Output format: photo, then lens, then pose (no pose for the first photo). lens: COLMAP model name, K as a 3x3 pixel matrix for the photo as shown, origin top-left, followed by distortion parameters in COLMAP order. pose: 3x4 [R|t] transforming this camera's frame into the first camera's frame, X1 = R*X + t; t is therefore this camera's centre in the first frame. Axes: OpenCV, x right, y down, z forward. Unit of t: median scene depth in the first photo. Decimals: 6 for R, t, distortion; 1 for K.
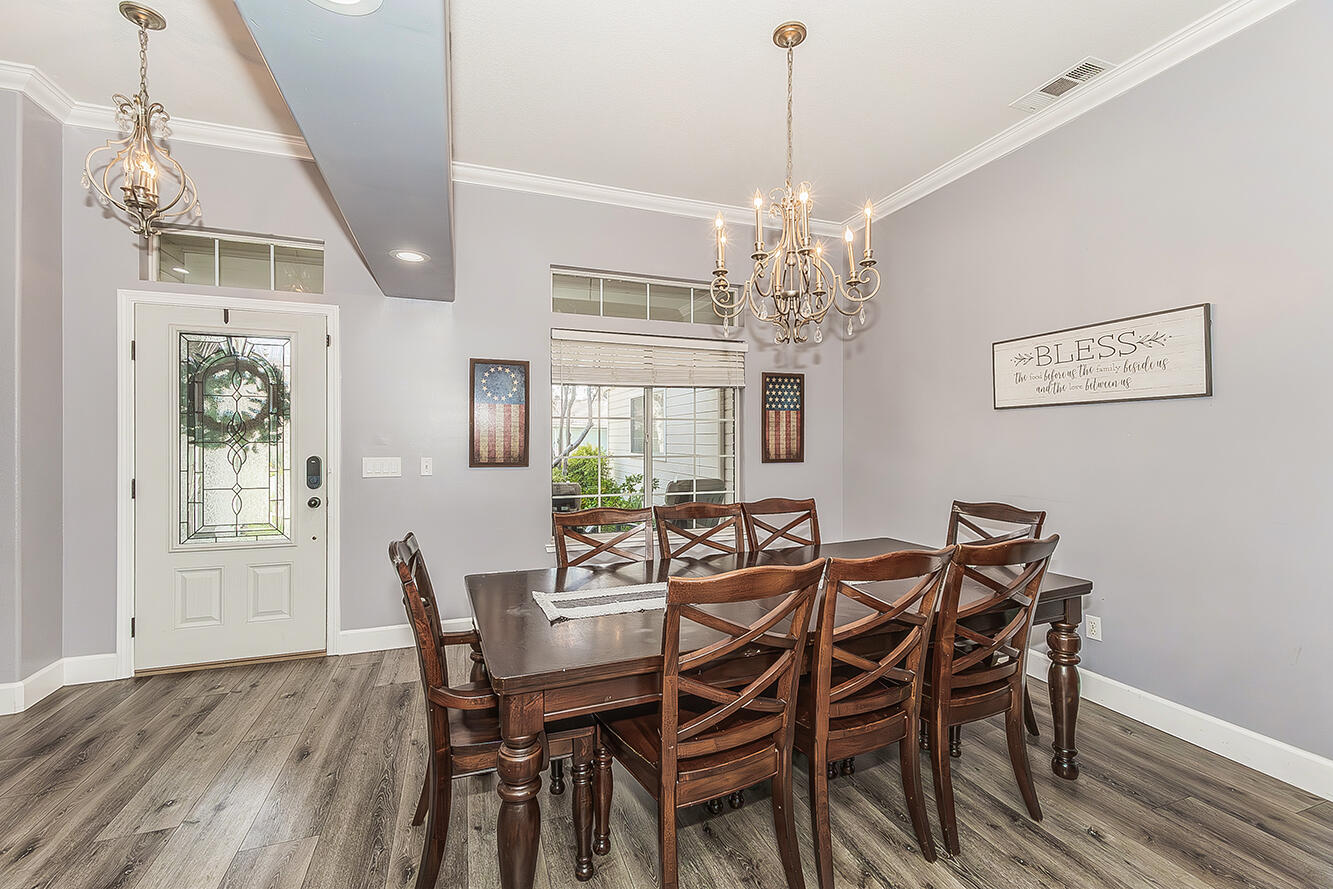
lens RADIAL K [[546.0, 0, 668.9], [0, 546.0, 432.7], [0, 0, 1]] dist [-0.000510, -0.000078]
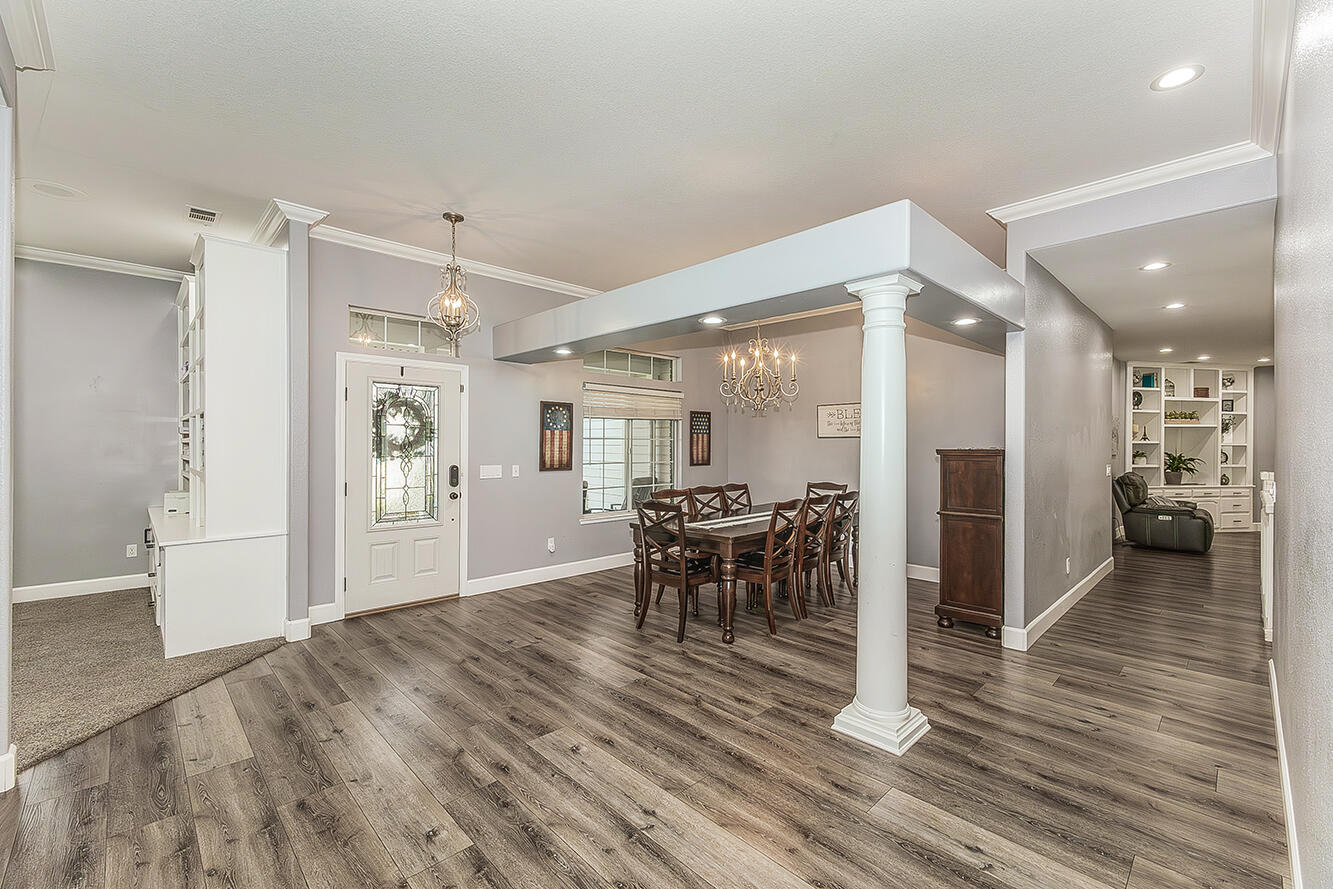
lens RADIAL K [[564.5, 0, 666.5], [0, 564.5, 444.5], [0, 0, 1]] dist [-0.024553, -0.000044]
pose [[0.911338, 0.000153, 0.411659, -0.737811], [-0.002834, 0.999979, 0.005902, -0.024406], [-0.411649, -0.006545, 0.911319, -0.638415]]
